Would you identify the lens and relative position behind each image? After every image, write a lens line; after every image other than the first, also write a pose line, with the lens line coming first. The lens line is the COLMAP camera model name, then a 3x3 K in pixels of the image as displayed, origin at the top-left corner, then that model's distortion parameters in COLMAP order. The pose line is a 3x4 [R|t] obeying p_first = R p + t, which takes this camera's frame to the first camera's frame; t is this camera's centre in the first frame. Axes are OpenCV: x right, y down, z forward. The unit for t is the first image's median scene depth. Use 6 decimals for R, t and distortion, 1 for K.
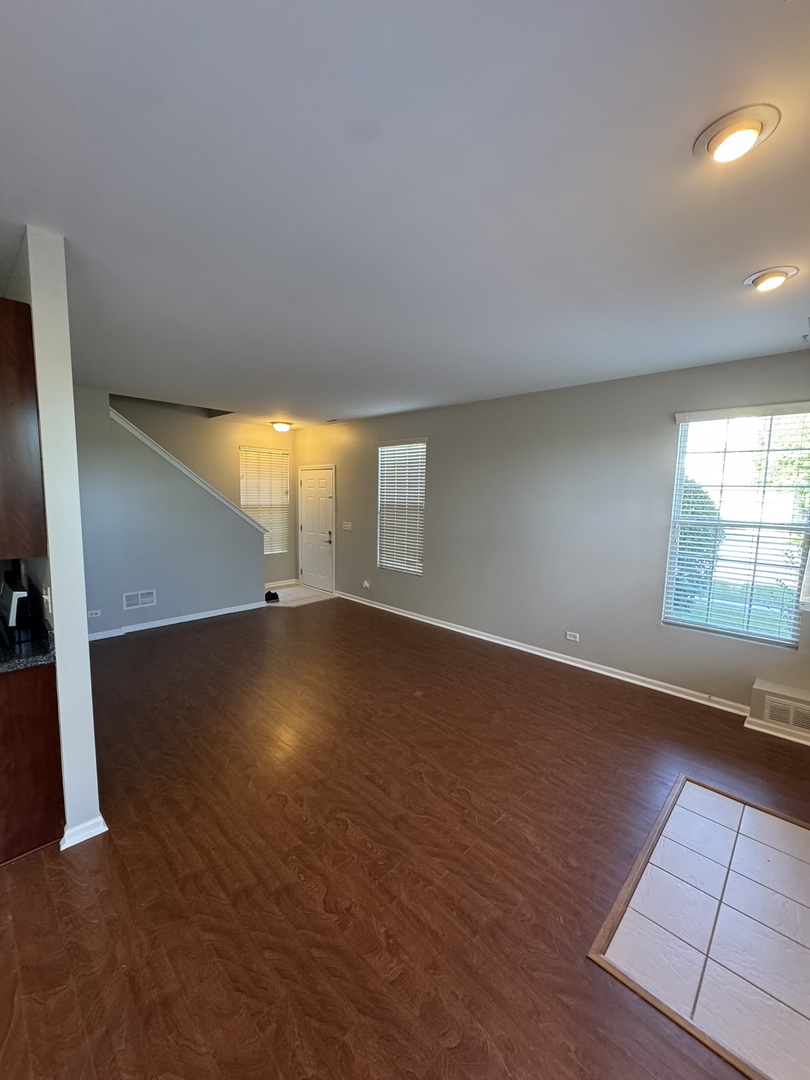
lens RADIAL K [[429.0, 0, 405.4], [0, 429.0, 539.2], [0, 0, 1]] dist [-0.004014, 0.001234]
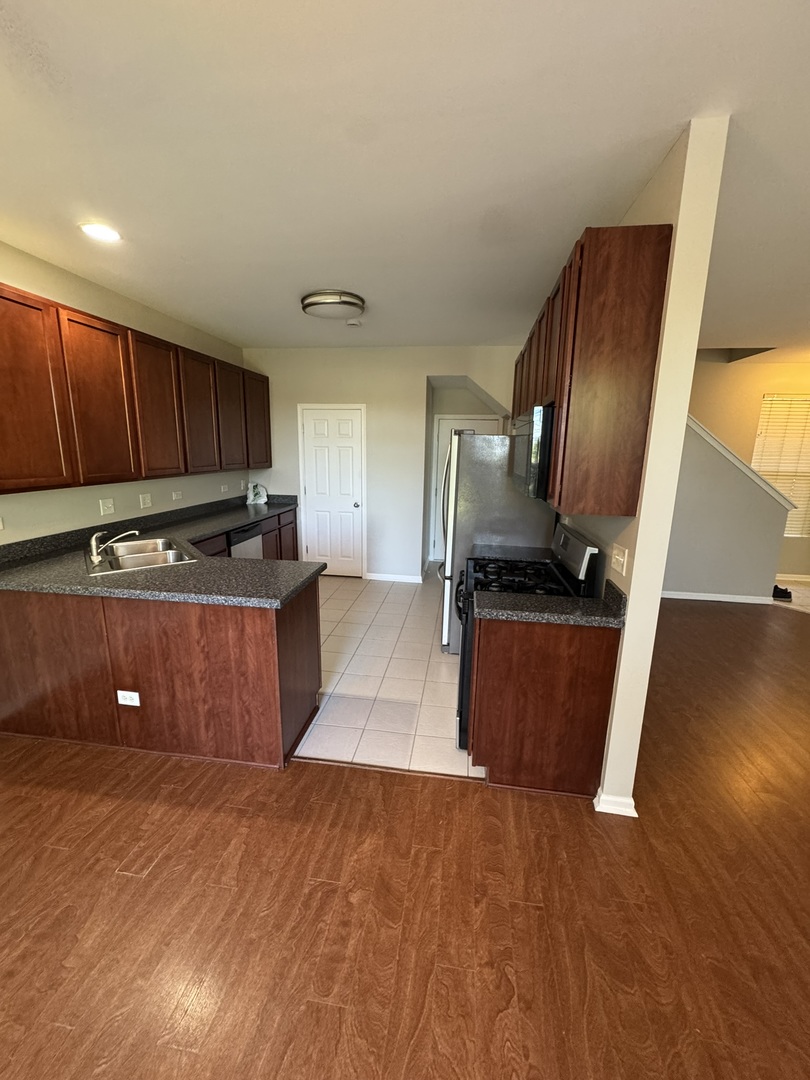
lens RADIAL K [[429.0, 0, 404.2], [0, 429.0, 538.7], [0, 0, 1]] dist [-0.004014, 0.001234]
pose [[0.579595, 0.155448, -0.799941, -0.361771], [-0.092497, 0.987843, 0.124944, 0.017063], [0.809638, 0.001576, 0.586927, 0.051131]]
